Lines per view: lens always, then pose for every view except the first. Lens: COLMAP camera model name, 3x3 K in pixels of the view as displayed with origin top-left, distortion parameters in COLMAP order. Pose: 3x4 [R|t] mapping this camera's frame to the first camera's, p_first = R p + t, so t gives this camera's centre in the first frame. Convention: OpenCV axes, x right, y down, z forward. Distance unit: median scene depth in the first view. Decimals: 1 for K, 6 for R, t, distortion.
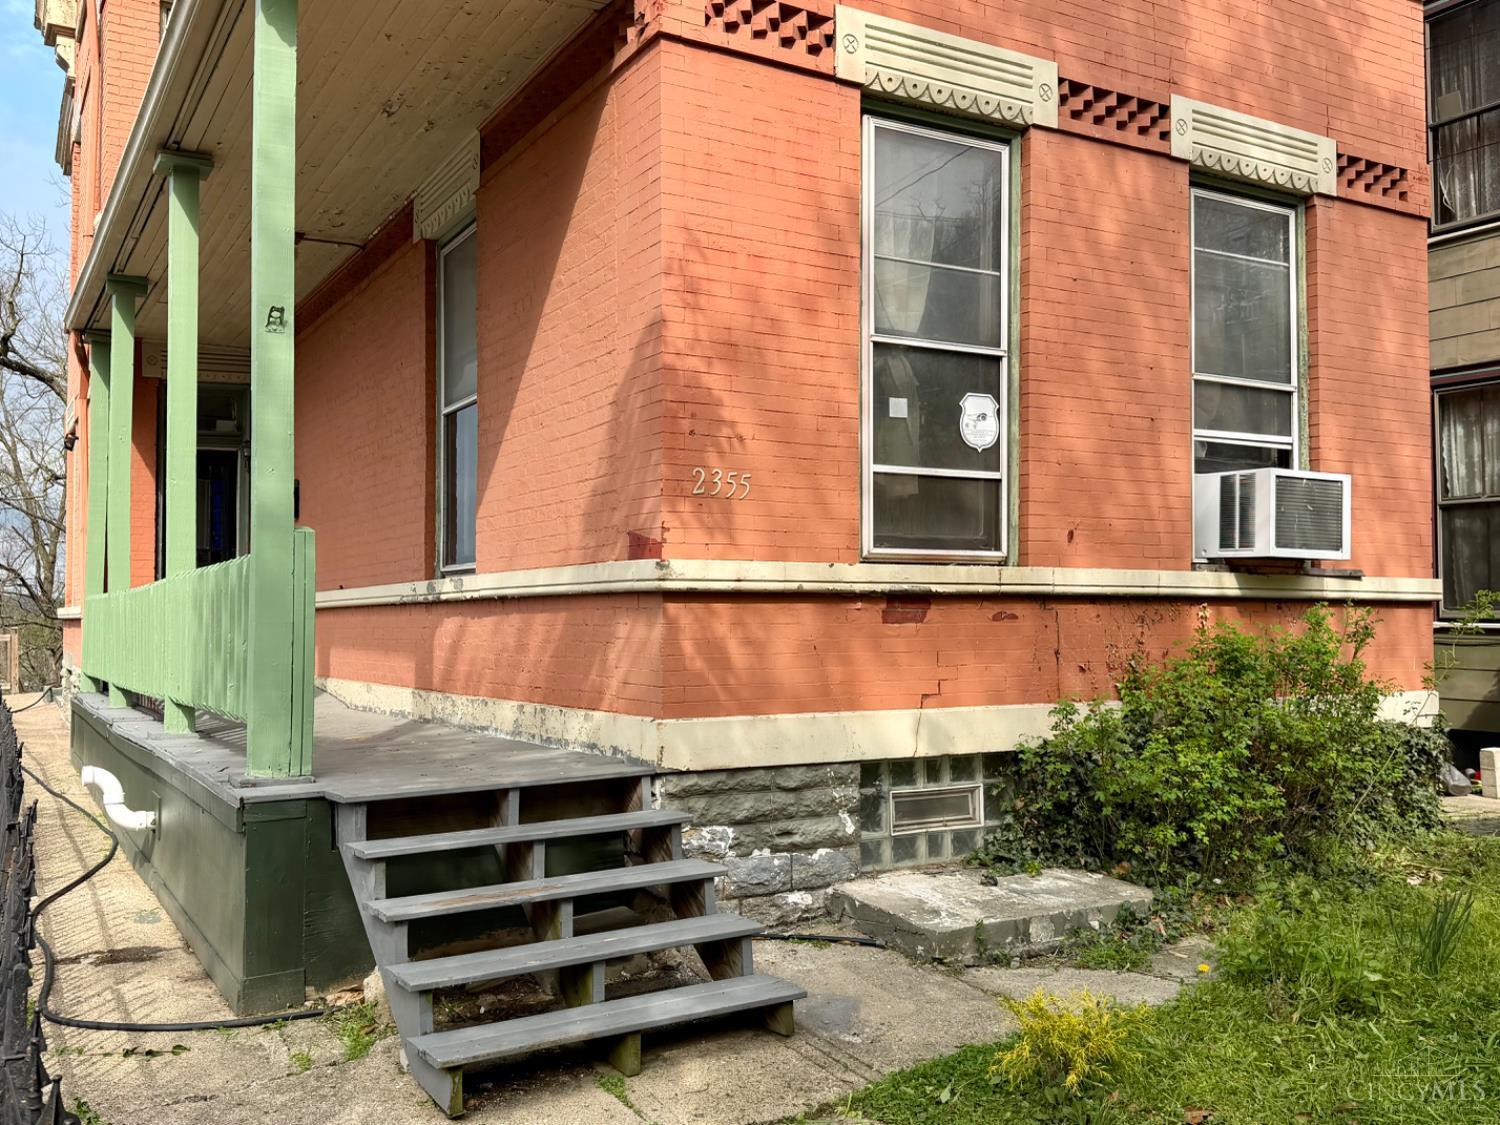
lens RADIAL K [[1332.0, 0, 750.0], [0, 1332.0, 562.5], [0, 0, 1]] dist [0.200839, -0.449390]
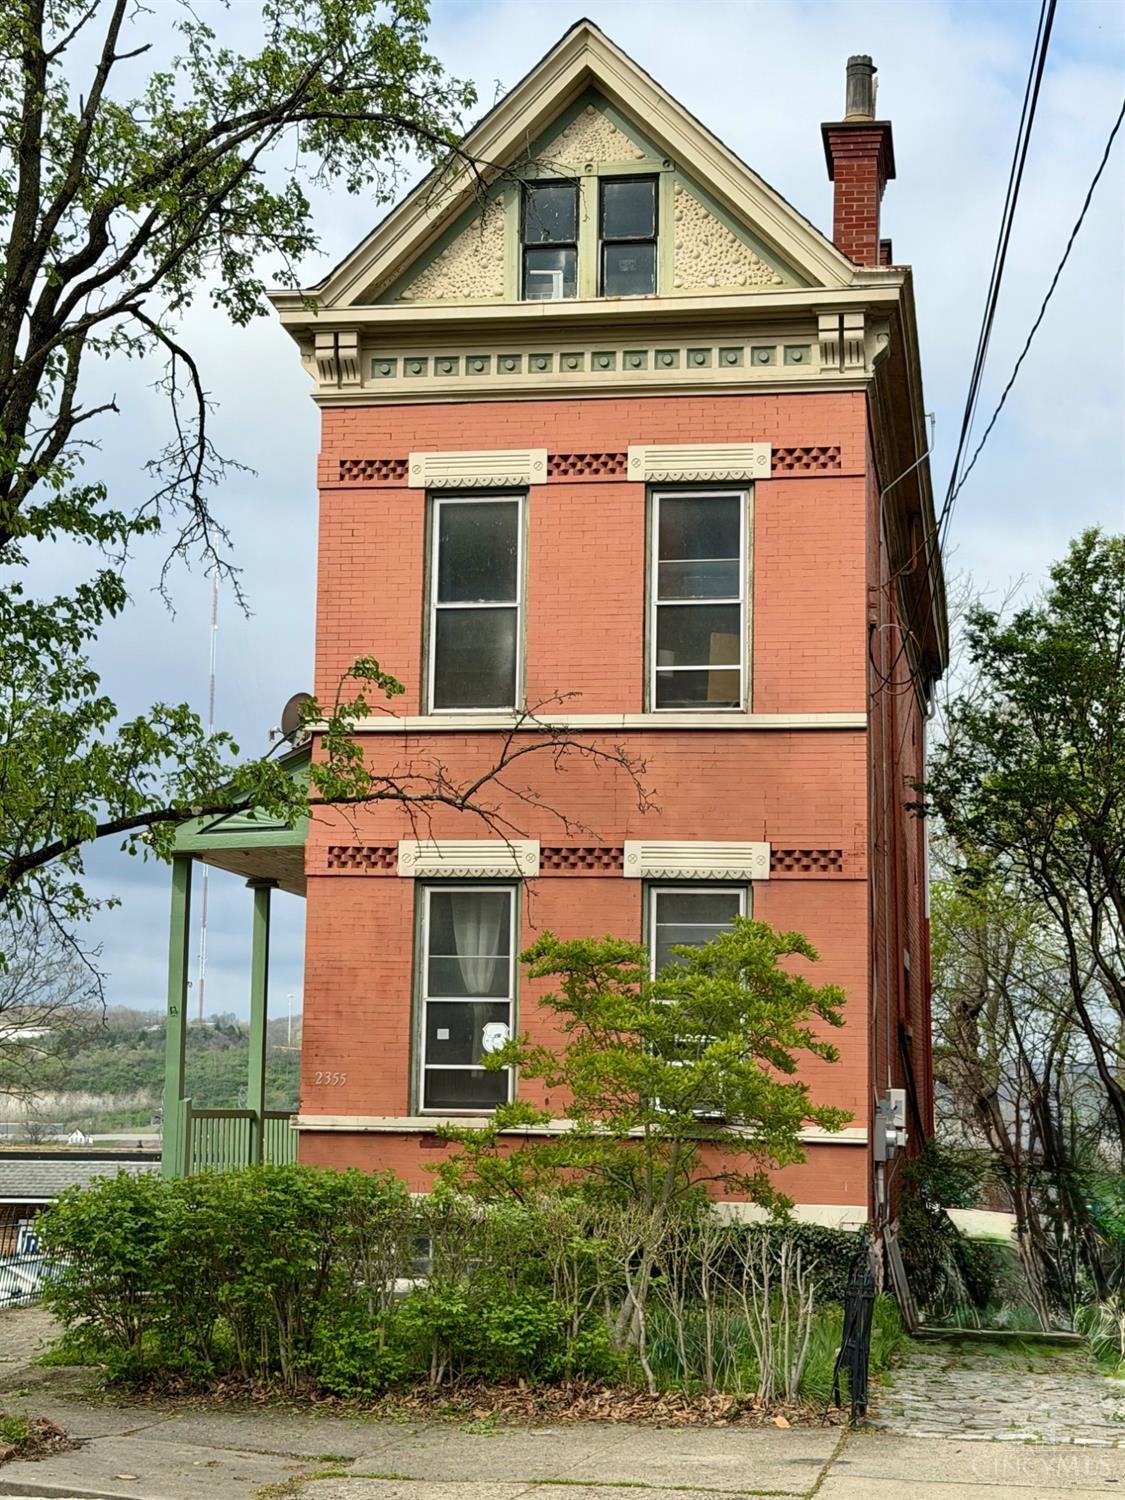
lens RADIAL K [[2513.3, 0, 562.5], [0, 2513.3, 750.0], [0, 0, 1]] dist [0.136177, 0.040846]
pose [[0.762686, -0.072131, -0.642734, 2.638159], [0.007105, 0.994636, -0.103192, -0.149536], [0.646730, 0.074137, 0.759108, -1.692938]]
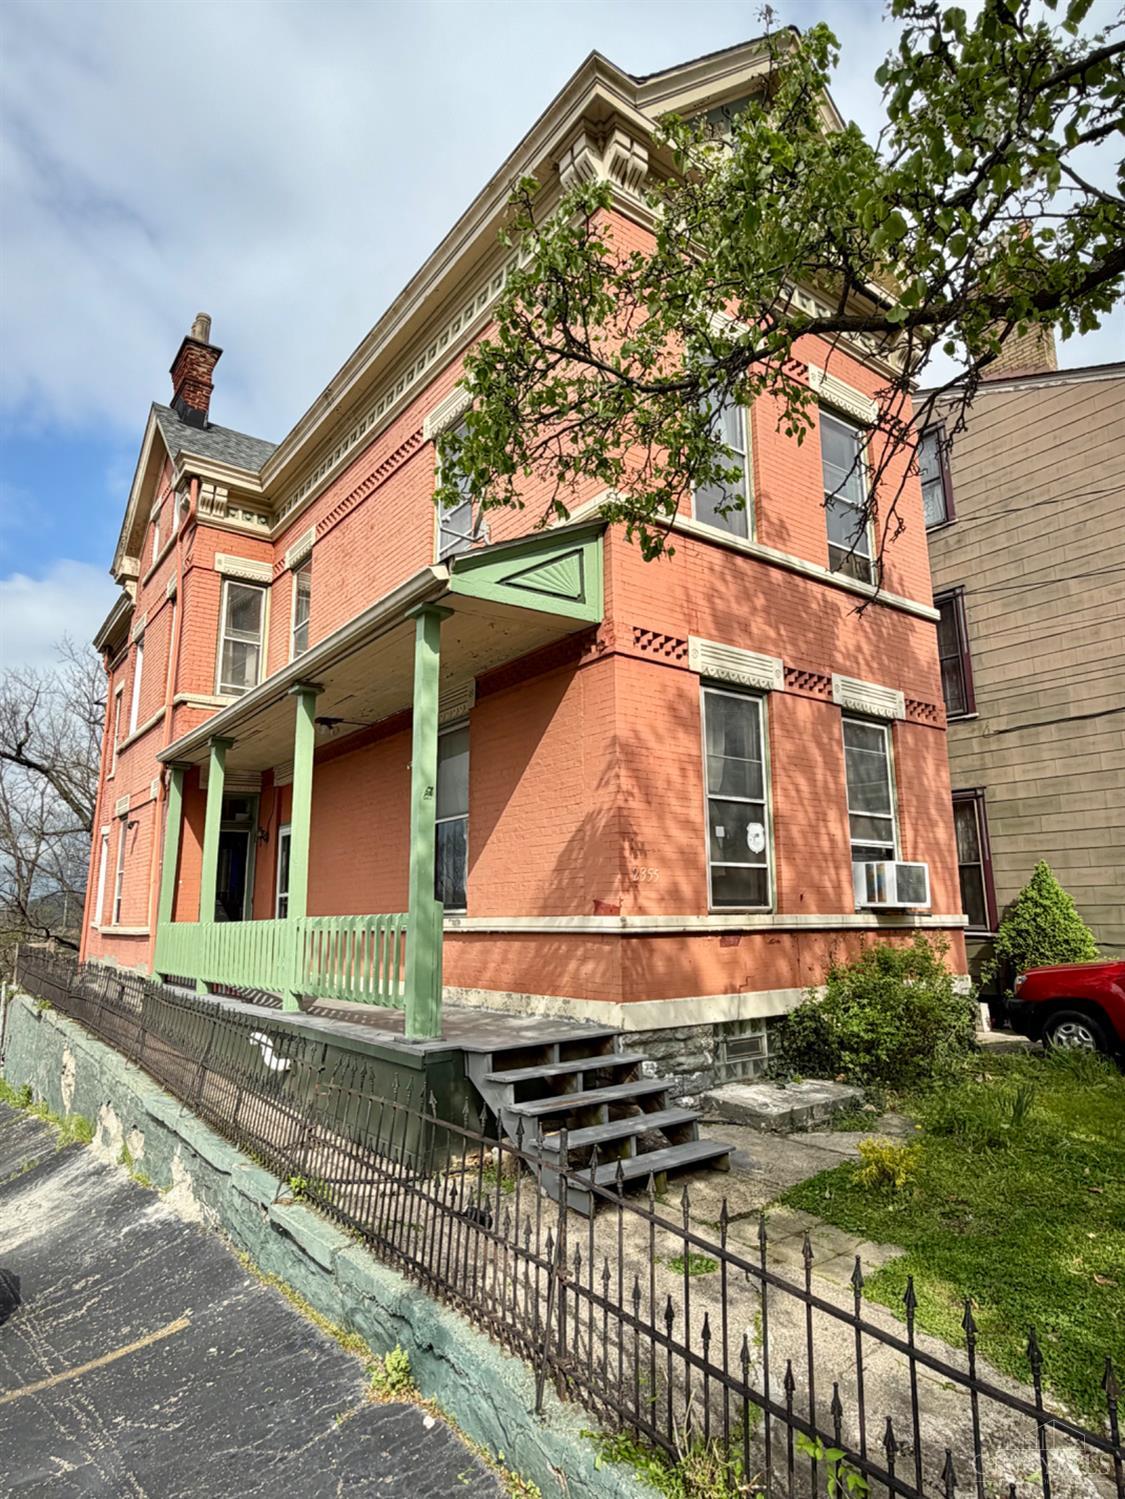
lens RADIAL K [[850.8, 0, 562.8], [0, 850.8, 749.9], [0, 0, 1]] dist [-0.002451, 0.000183]
pose [[0.993574, 0.014537, 0.112246, -0.255914], [0.003015, 0.987967, -0.154634, -0.044183], [-0.113144, 0.153979, 0.981575, -0.193614]]
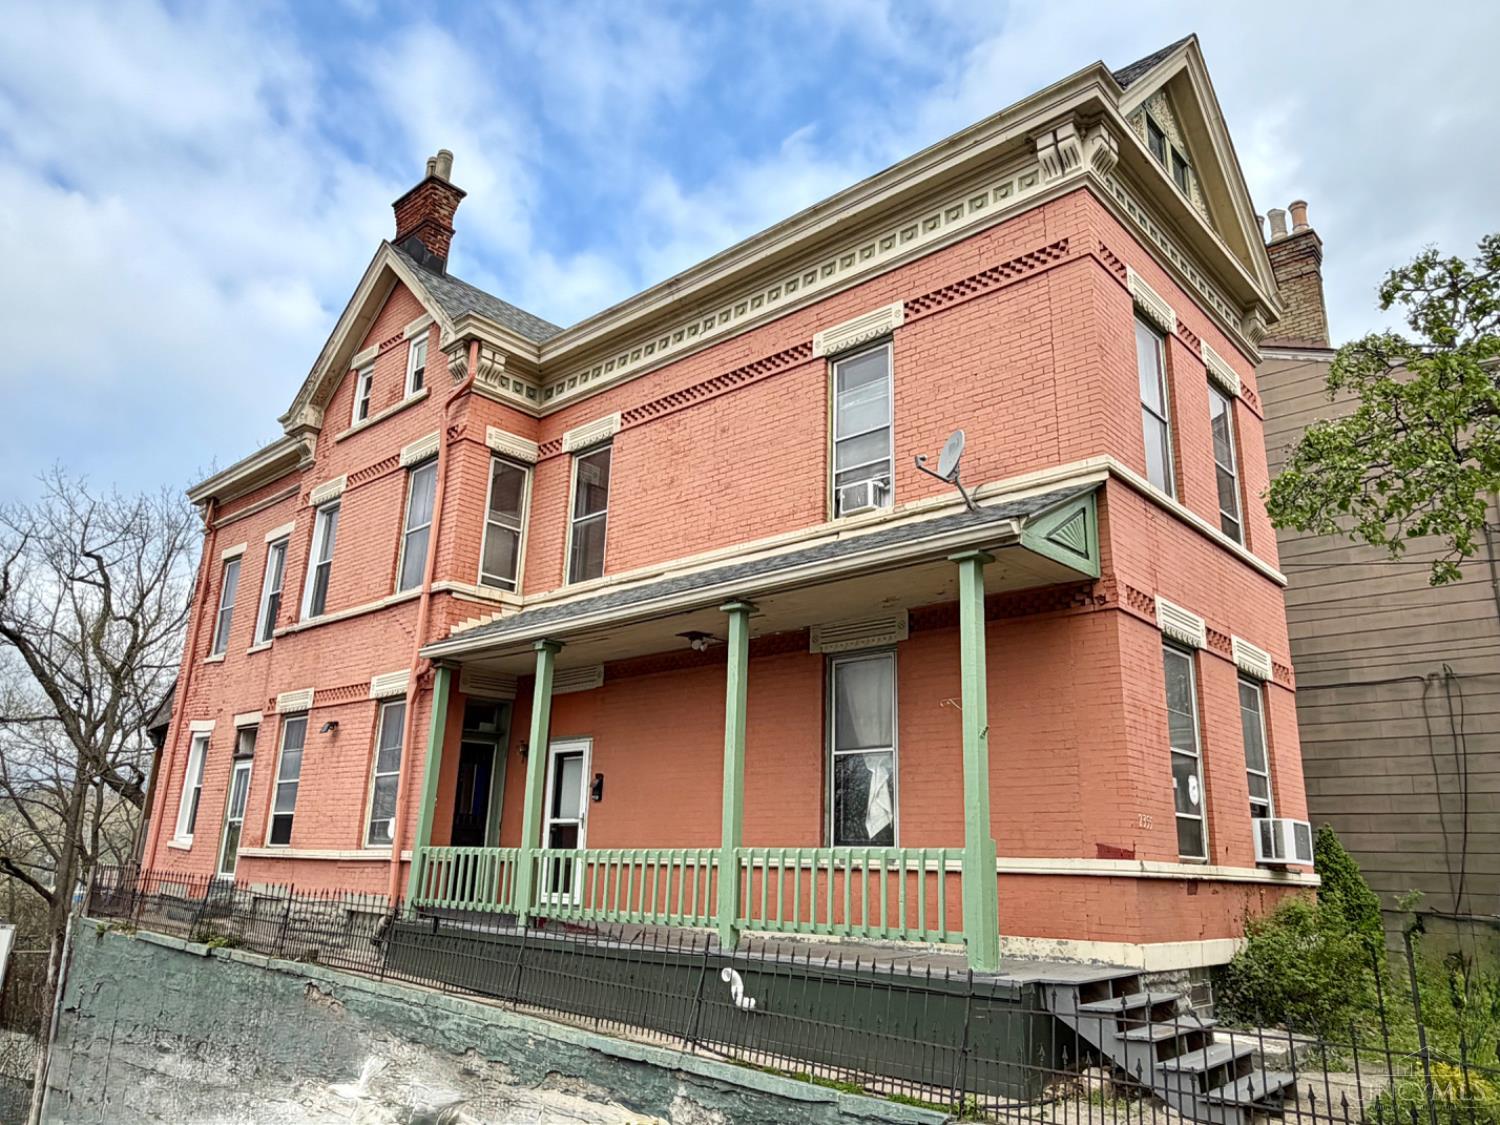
lens RADIAL K [[1036.0, 0, 750.0], [0, 1036.0, 562.5], [0, 0, 1]] dist [0.001718, -0.001356]
pose [[0.954413, 0.115062, 0.275422, -0.983665], [-0.045168, 0.967763, -0.247779, -0.021194], [-0.295053, 0.224043, 0.928842, -0.341013]]
